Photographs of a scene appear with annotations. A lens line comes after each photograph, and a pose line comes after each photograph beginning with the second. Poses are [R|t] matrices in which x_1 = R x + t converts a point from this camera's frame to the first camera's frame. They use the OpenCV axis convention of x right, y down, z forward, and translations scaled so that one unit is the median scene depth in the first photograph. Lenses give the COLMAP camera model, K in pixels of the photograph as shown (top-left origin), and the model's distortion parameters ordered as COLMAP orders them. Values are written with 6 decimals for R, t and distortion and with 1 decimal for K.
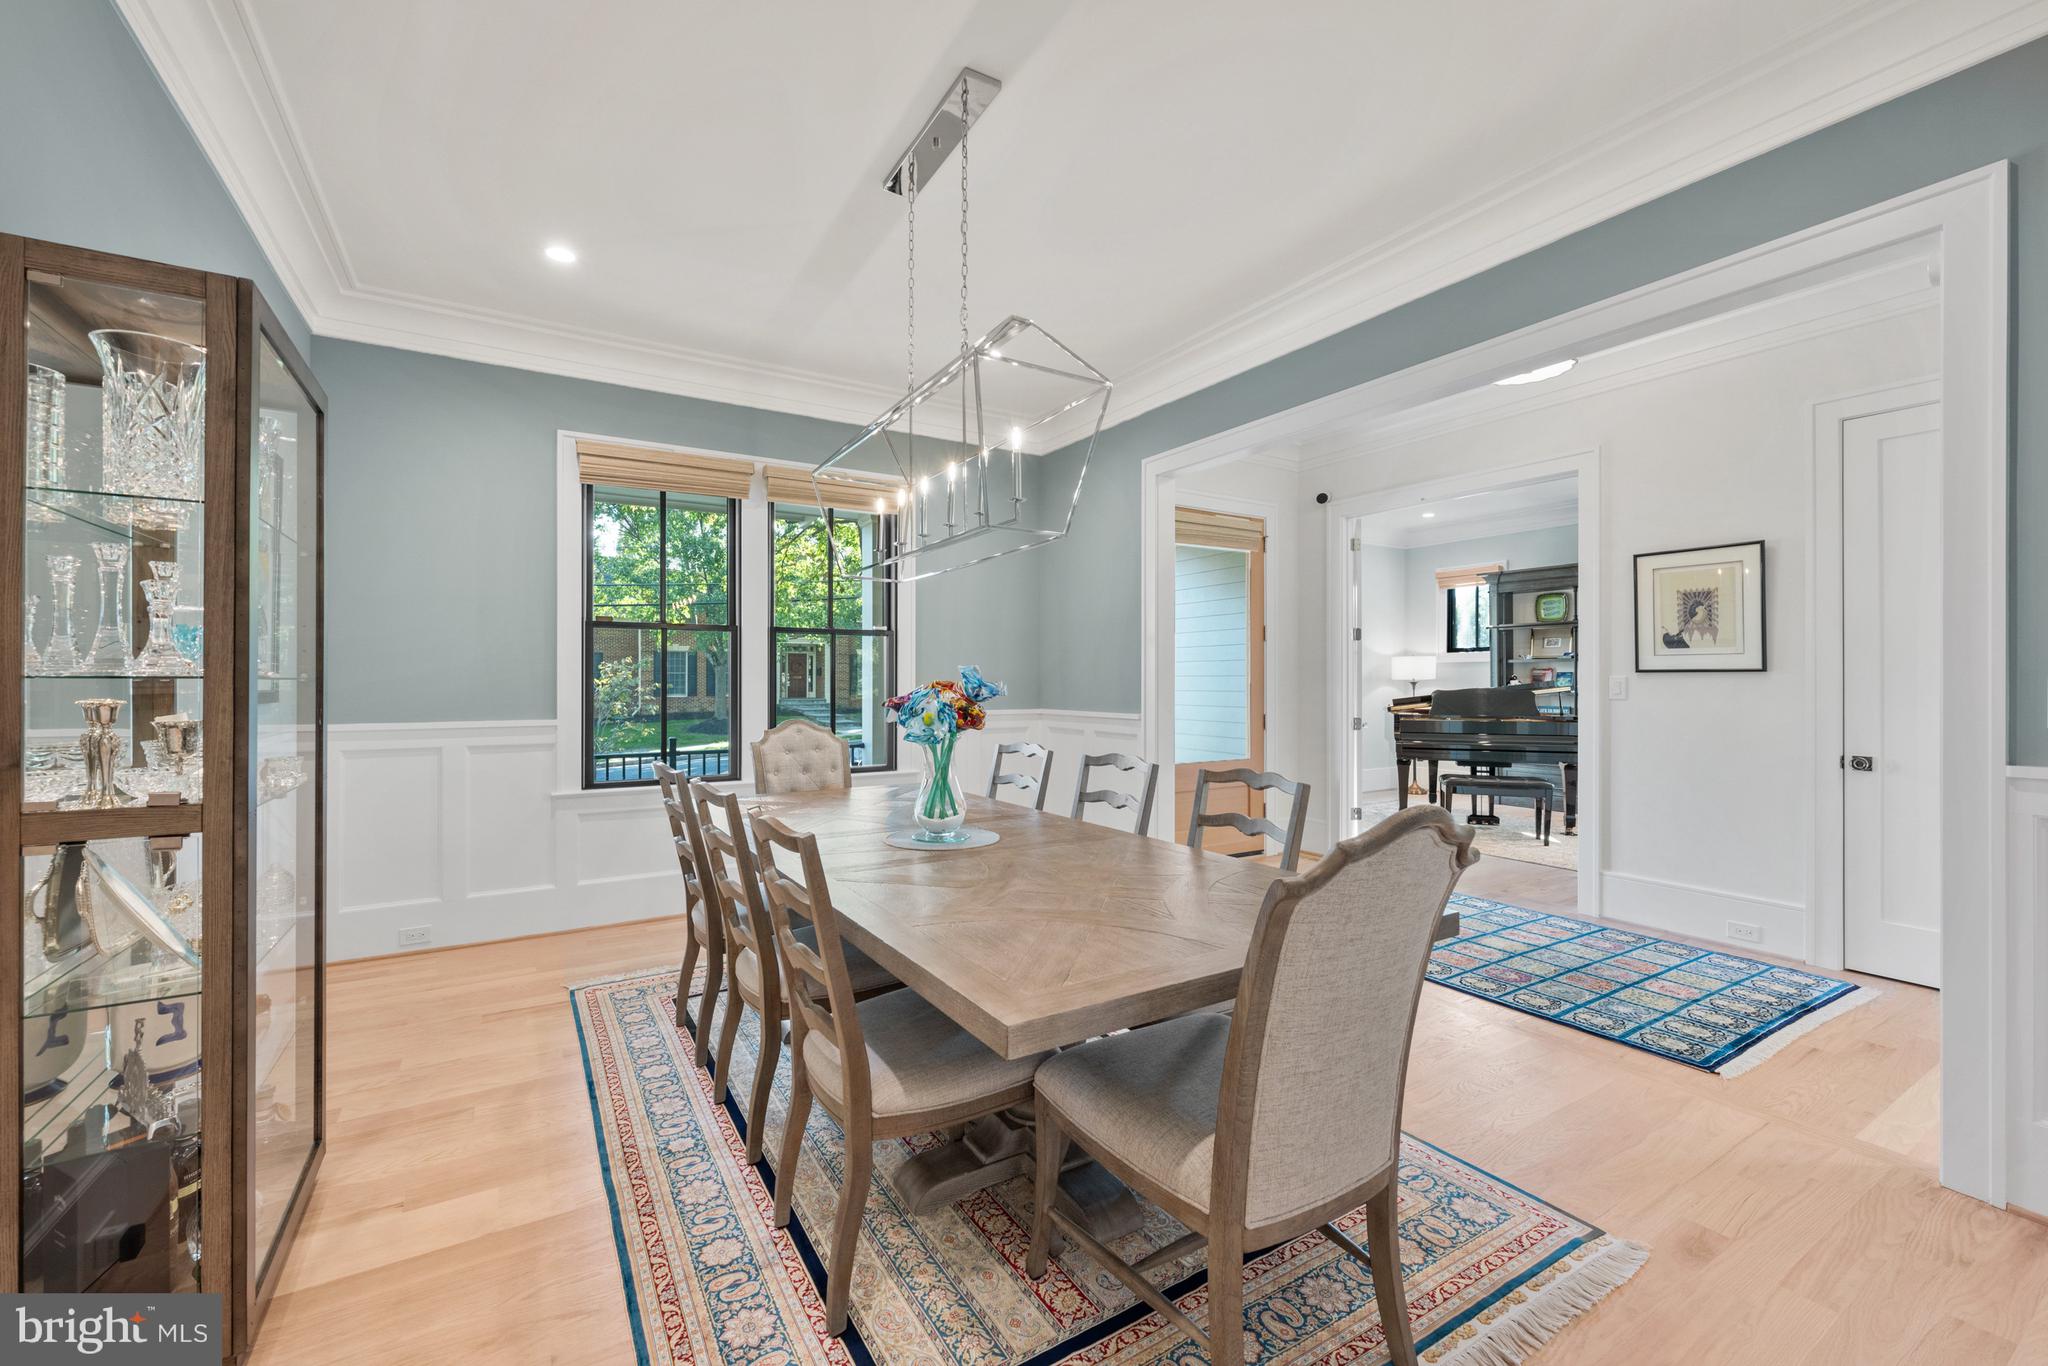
lens RADIAL K [[818.7, 0, 1021.4], [0, 818.7, 686.8], [0, 0, 1]] dist [0.002746, 0.000166]
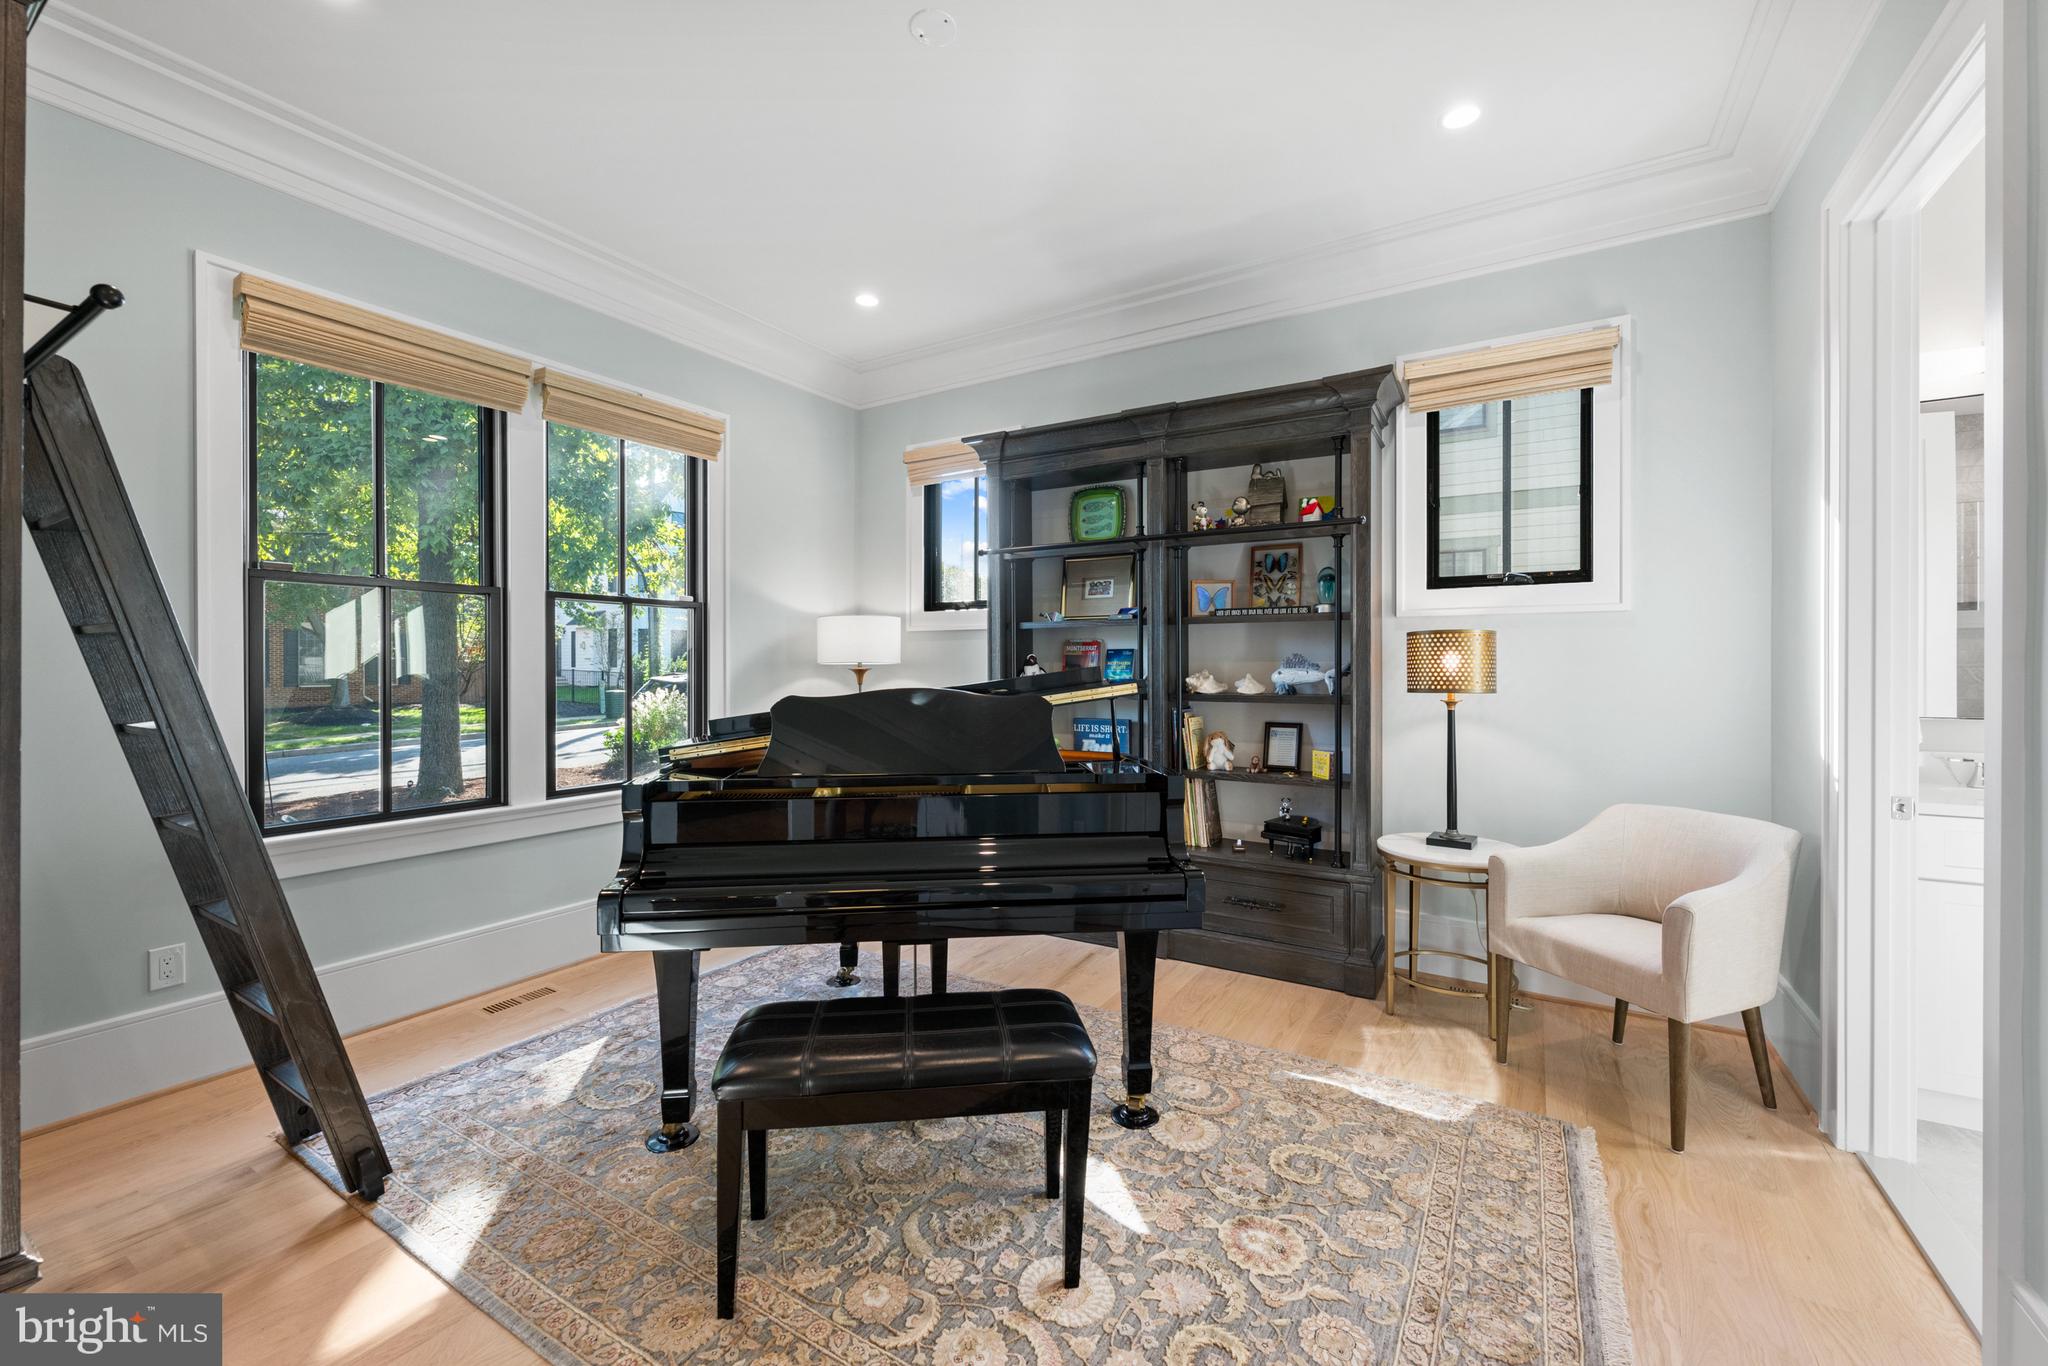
lens RADIAL K [[815.2, 0, 1024.0], [0, 815.2, 683.0], [0, 0, 1]] dist [0.000799, 0.000035]
pose [[0.890317, -0.009674, 0.455239, 0.390024], [0.004058, 0.999903, 0.013311, -0.004344], [-0.455323, -0.010004, 0.890270, 0.593076]]
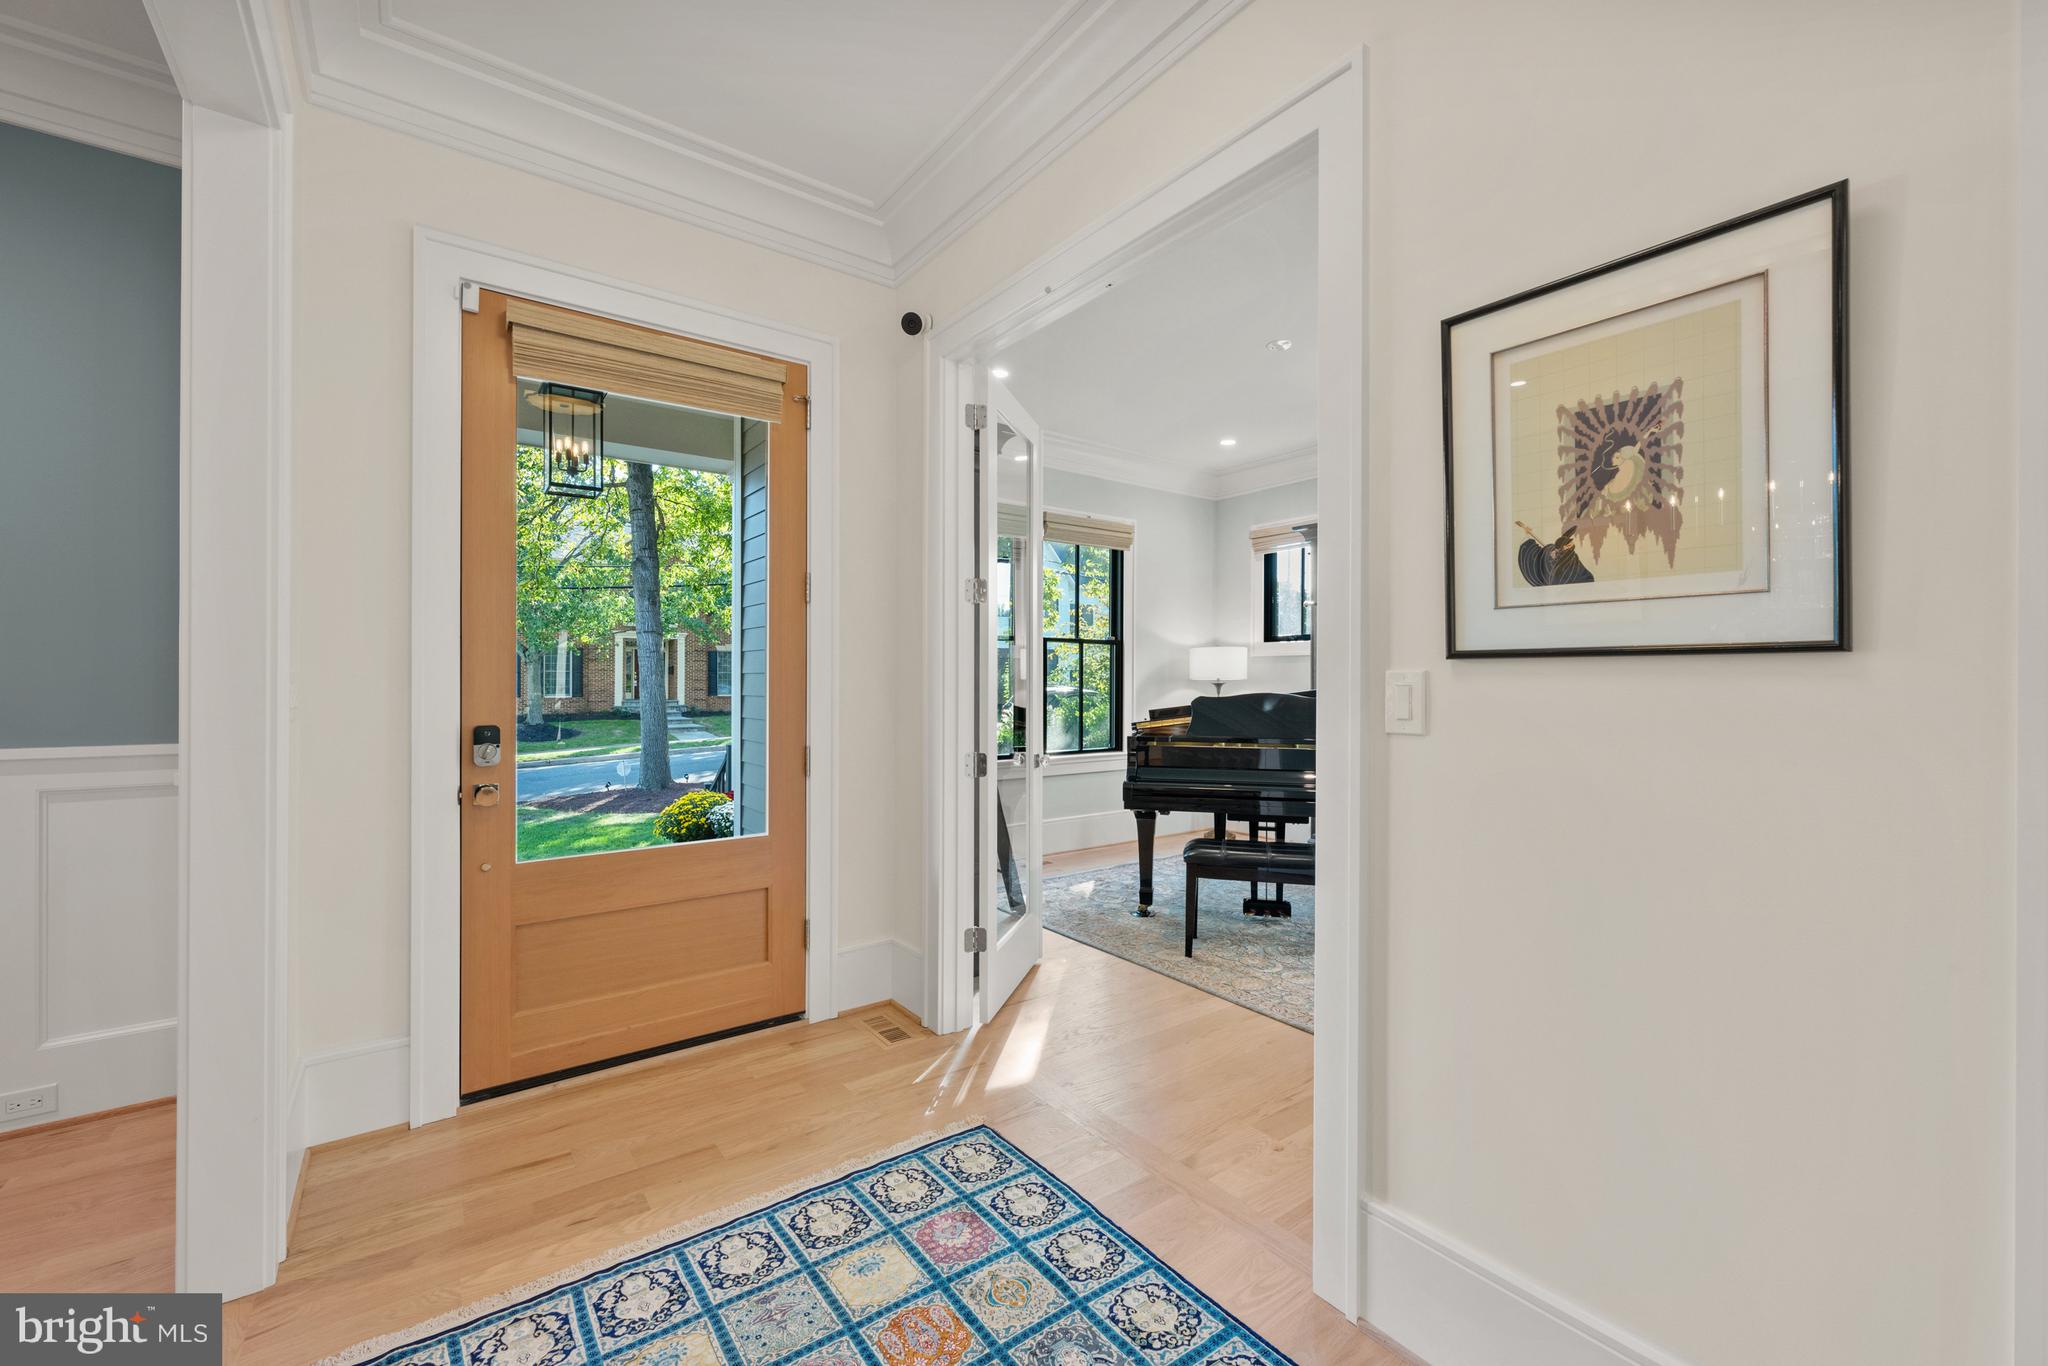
lens RADIAL K [[812.0, 0, 1021.1], [0, 812.0, 689.7], [0, 0, 1]] dist [-0.000625, -0.000341]
pose [[0.996603, 0.000703, 0.082358, 0.282038], [-0.000985, 0.999994, 0.003381, -0.002644], [-0.082355, -0.003451, 0.996597, 0.350399]]
